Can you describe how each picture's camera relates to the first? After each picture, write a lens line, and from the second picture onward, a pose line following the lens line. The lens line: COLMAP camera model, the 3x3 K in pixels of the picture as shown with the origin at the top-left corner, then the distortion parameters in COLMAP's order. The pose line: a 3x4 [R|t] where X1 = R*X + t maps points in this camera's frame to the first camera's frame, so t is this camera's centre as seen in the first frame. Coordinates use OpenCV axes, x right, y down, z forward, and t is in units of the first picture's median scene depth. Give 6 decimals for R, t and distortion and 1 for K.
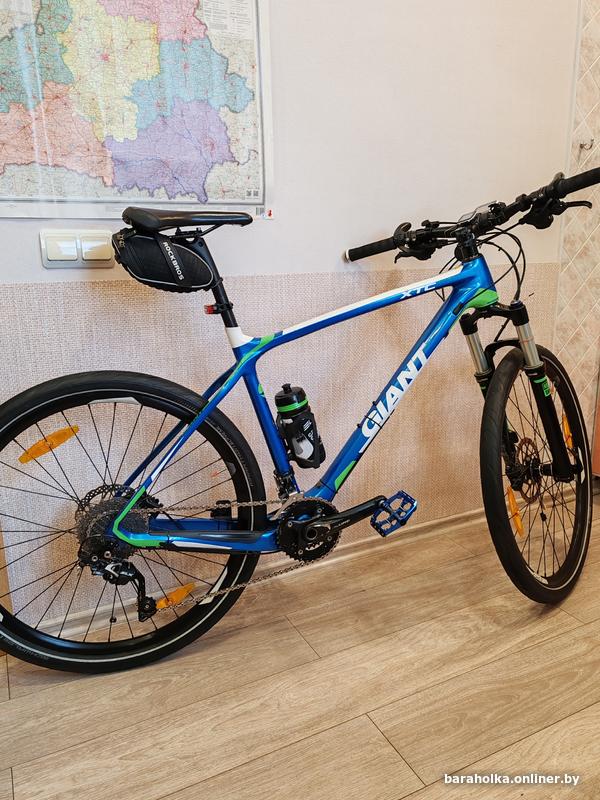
lens RADIAL K [[633.7, 0, 300.0], [0, 633.7, 400.0], [0, 0, 1]] dist [-0.002912, -0.001454]
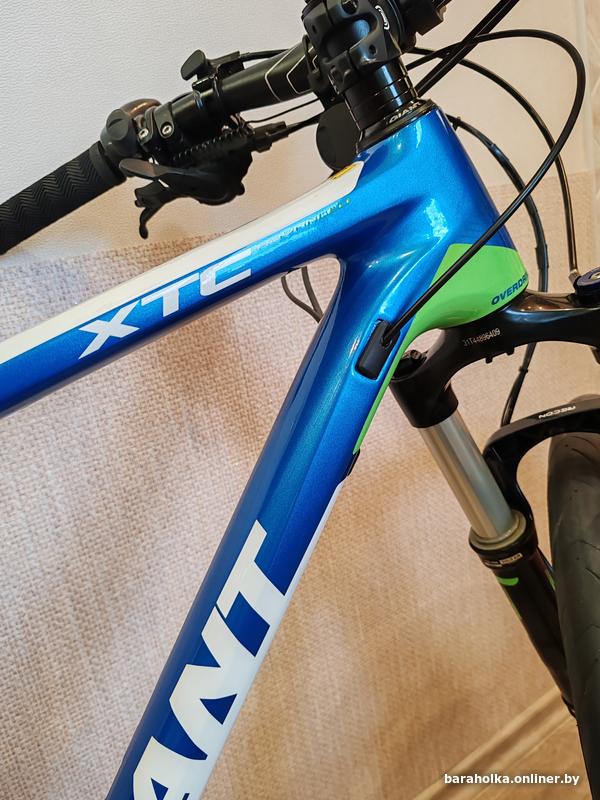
lens RADIAL K [[633.7, 0, 300.0], [0, 633.7, 400.0], [0, 0, 1]] dist [-0.002912, -0.001454]
pose [[0.977293, -0.180610, 0.110805, 0.192292], [0.180032, 0.983542, 0.015288, -0.133517], [-0.111742, 0.005007, 0.993725, 0.771749]]
